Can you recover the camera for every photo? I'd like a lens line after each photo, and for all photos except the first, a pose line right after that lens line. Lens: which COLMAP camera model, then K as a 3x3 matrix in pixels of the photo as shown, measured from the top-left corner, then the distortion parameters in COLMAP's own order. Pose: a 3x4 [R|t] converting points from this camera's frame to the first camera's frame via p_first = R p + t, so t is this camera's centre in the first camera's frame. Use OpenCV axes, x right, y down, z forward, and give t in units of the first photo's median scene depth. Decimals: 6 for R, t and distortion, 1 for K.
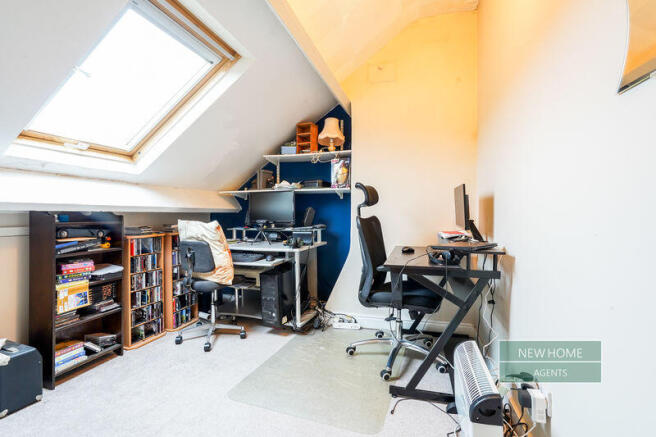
lens RADIAL K [[313.2, 0, 328.3], [0, 313.2, 217.3], [0, 0, 1]] dist [-0.009794, 0.007574]
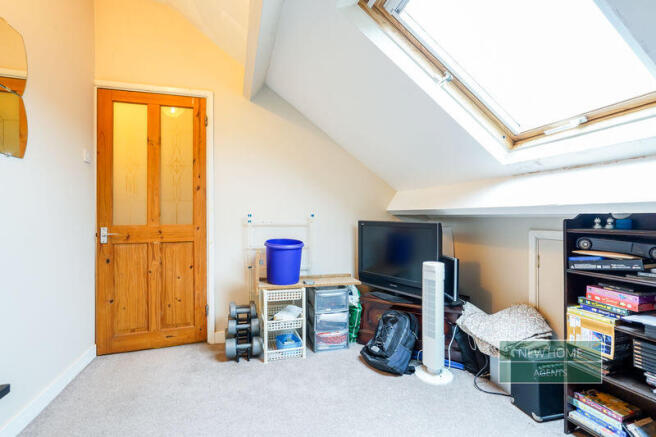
lens RADIAL K [[313.2, 0, 326.3], [0, 313.2, 216.6], [0, 0, 1]] dist [-0.009794, 0.007574]
pose [[-0.845613, 0.000371, -0.533796, 0.079228], [-0.004065, 0.999966, 0.007133, -0.015634], [0.533780, 0.008202, -0.845583, 1.287446]]
